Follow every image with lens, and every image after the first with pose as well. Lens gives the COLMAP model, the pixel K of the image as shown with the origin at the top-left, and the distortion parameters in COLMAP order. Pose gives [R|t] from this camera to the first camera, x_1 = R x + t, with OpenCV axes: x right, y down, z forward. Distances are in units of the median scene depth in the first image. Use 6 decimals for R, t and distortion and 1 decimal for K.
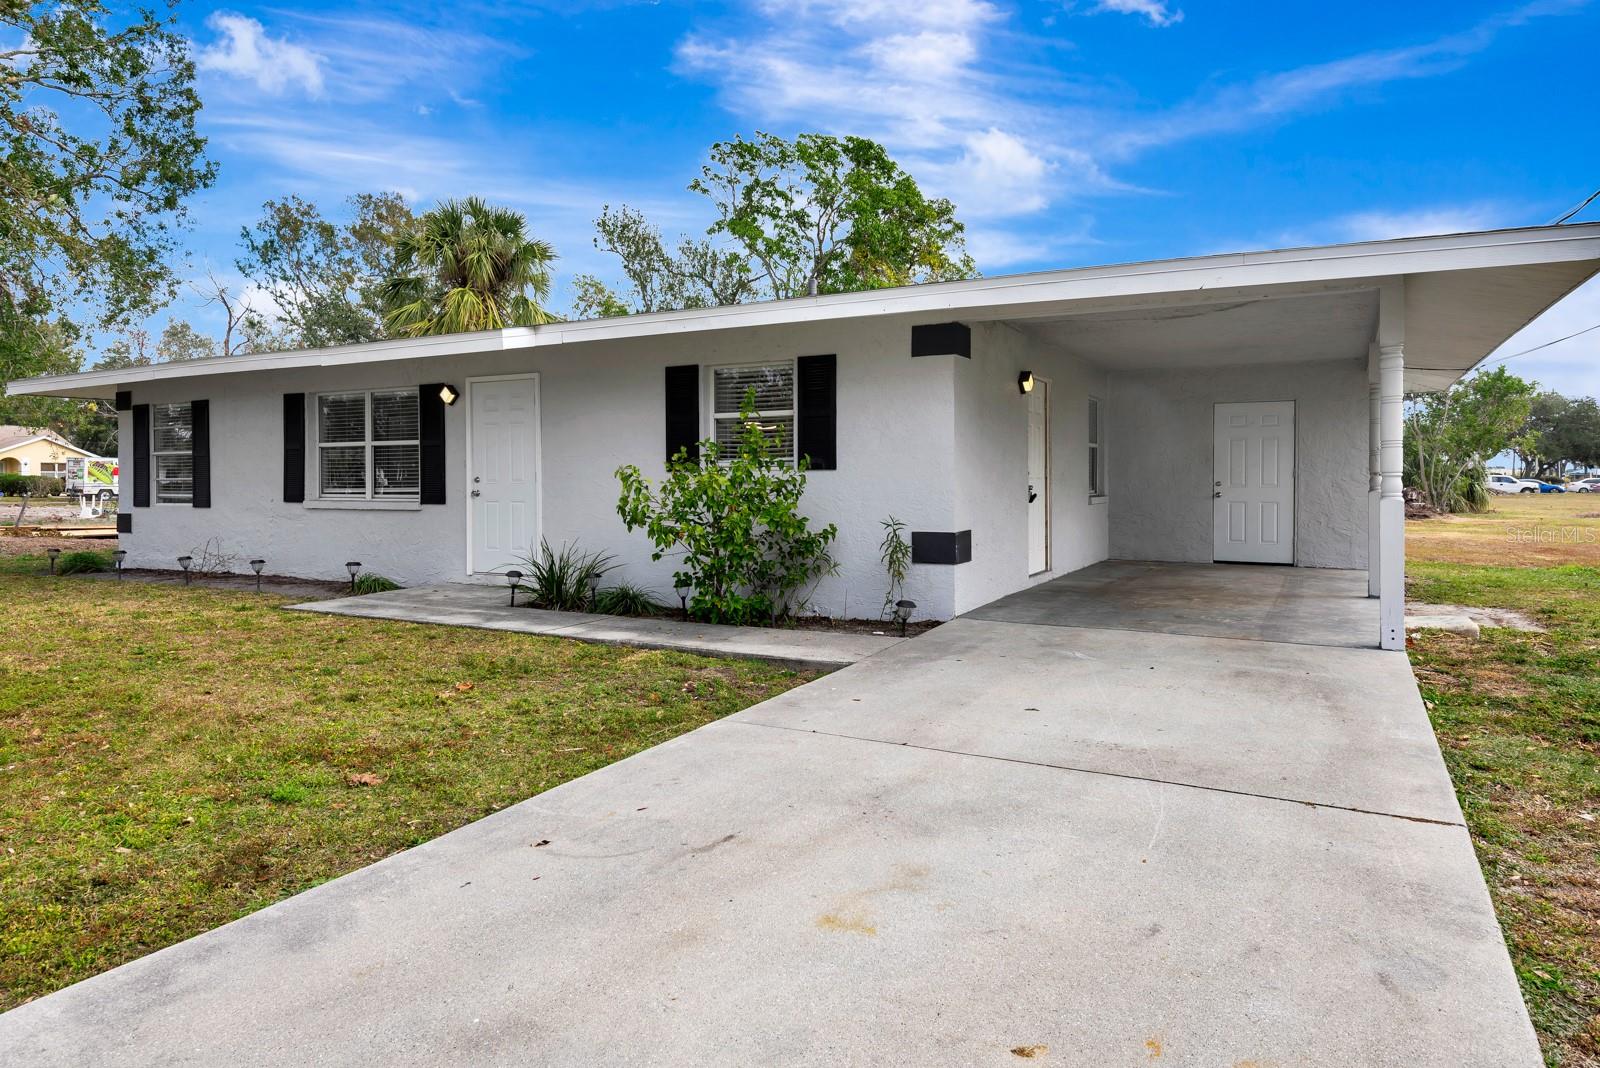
lens RADIAL K [[933.6, 0, 814.6], [0, 933.6, 505.5], [0, 0, 1]] dist [0.017305, 0.001545]
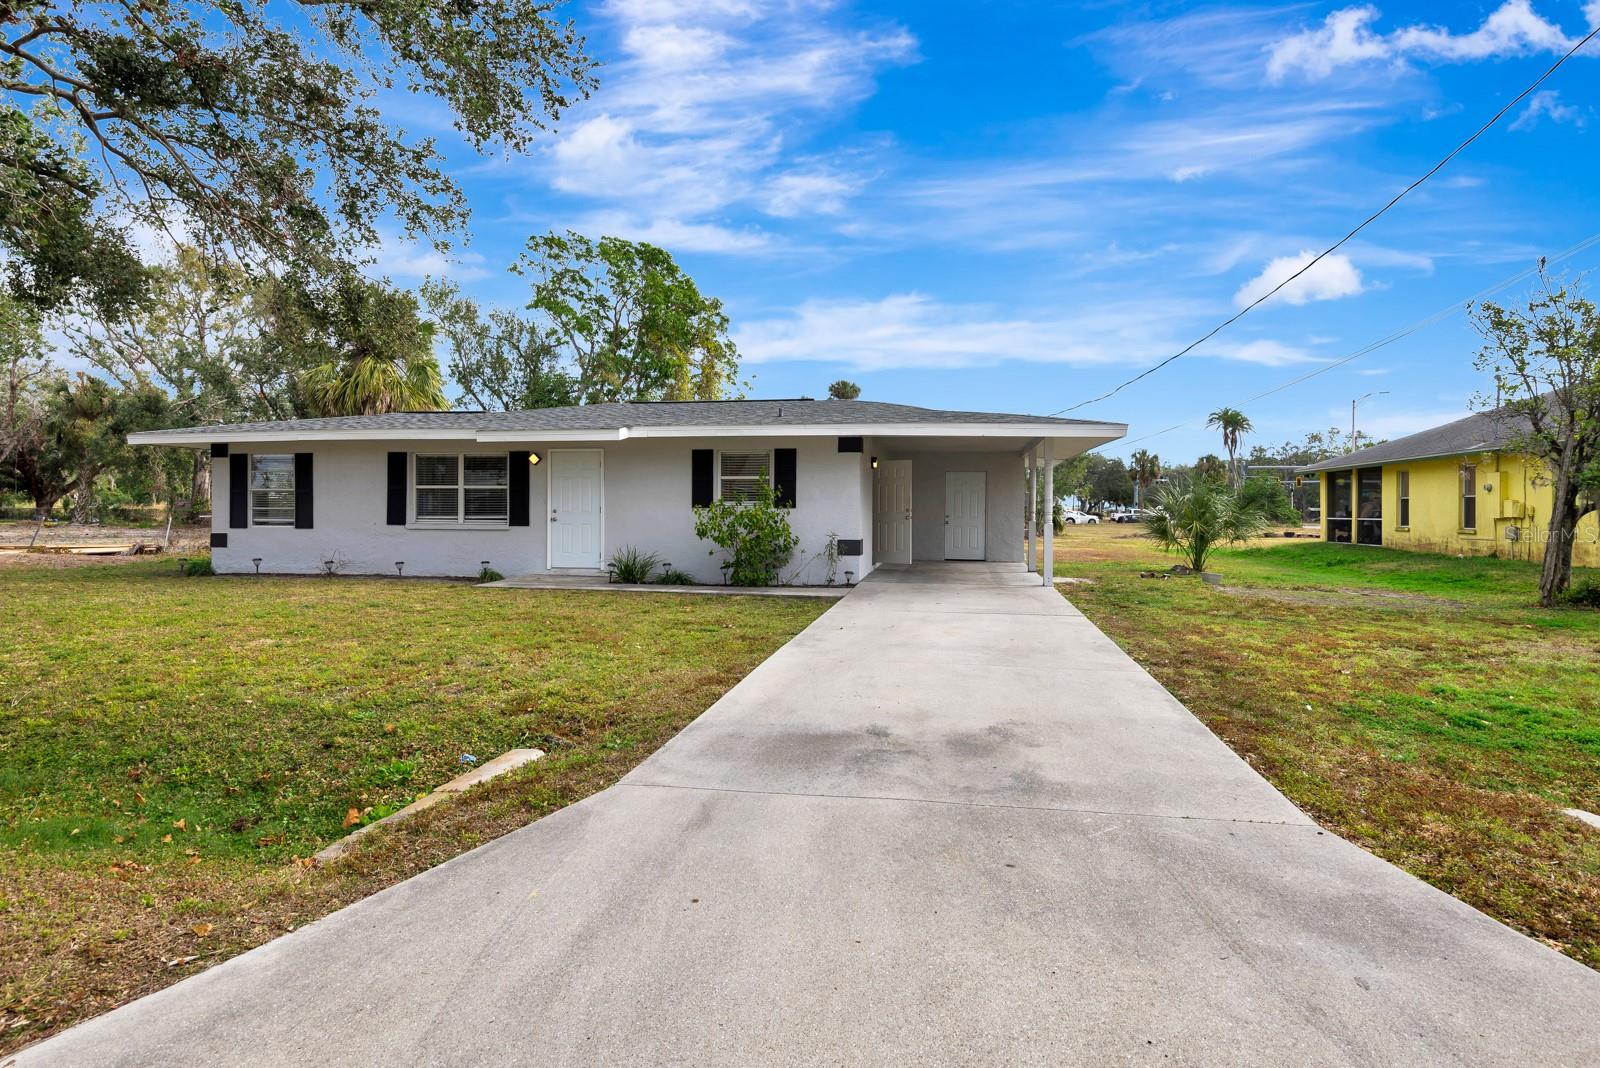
lens RADIAL K [[809.1, 0, 800.0], [0, 809.1, 534.0], [0, 0, 1]] dist [0.002043, 0.000244]
pose [[0.951306, 0.000011, 0.308248, -0.361292], [-0.000652, 0.999998, 0.001977, 0.008917], [-0.308248, -0.002082, 0.951304, -0.444348]]
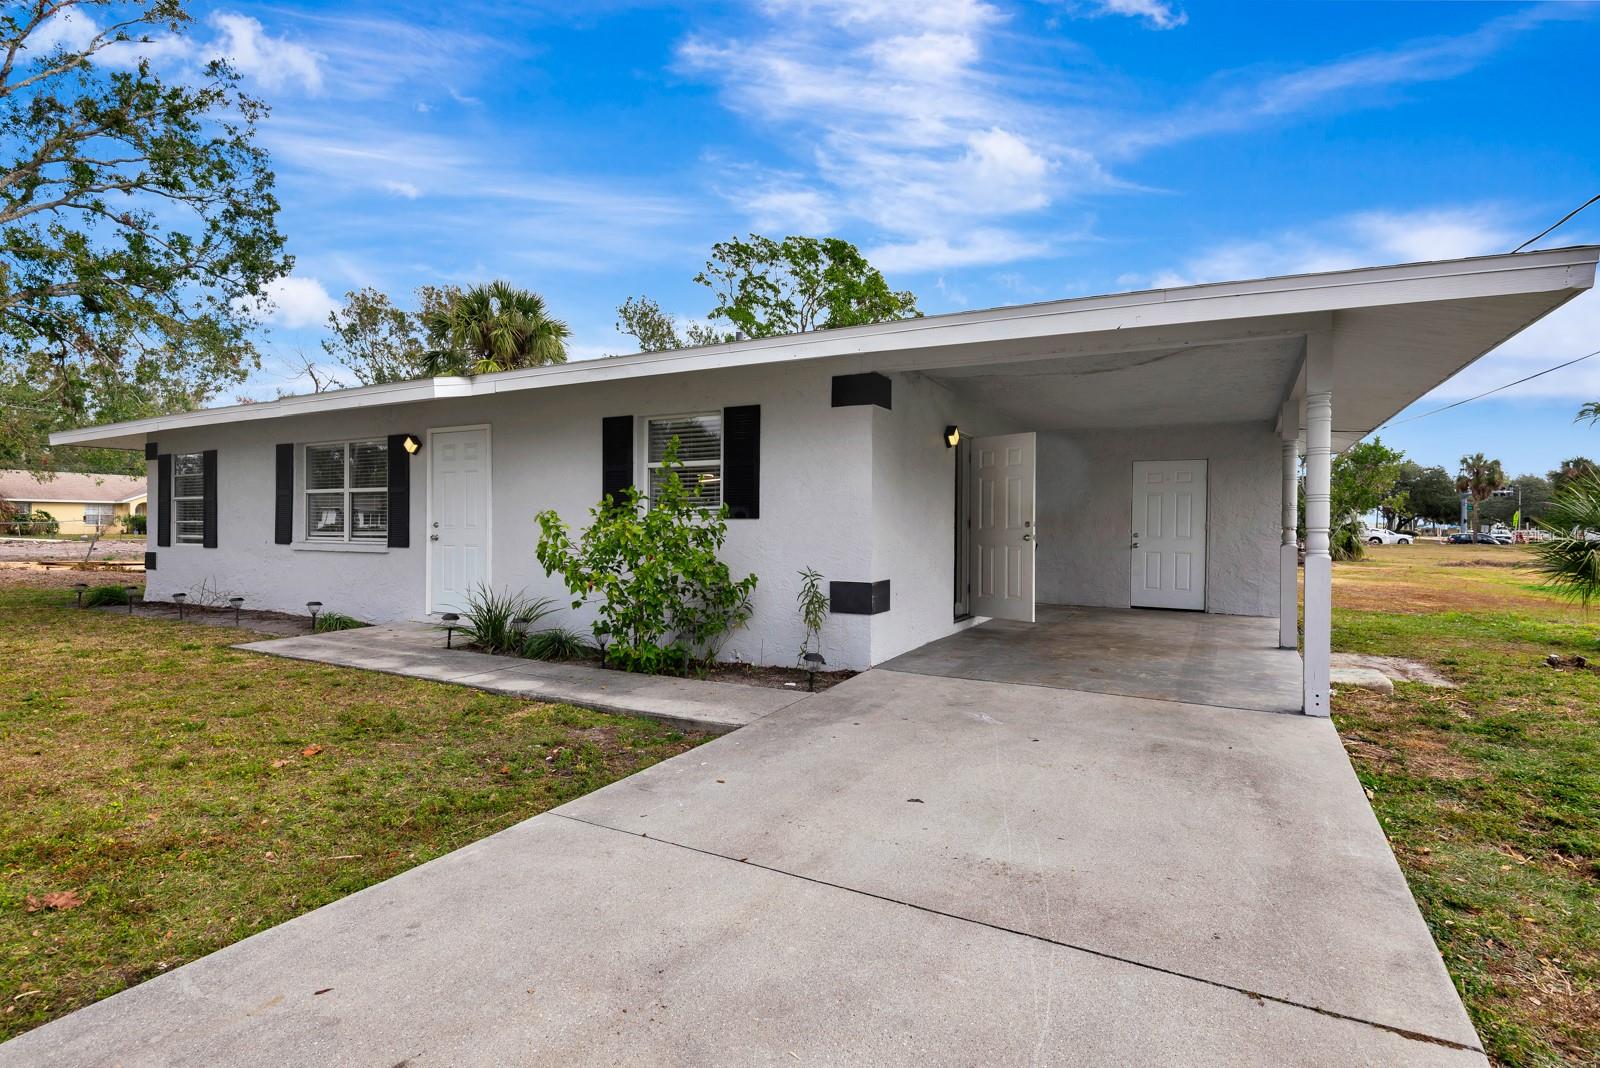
lens RADIAL K [[759.6, 0, 802.6], [0, 759.6, 544.3], [0, 0, 1]] dist [-0.002492, -0.001332]
pose [[0.999917, 0.010472, -0.007562, 0.057604], [-0.010502, 0.999938, -0.003826, -0.005990], [0.007522, 0.003905, 0.999964, 0.131680]]
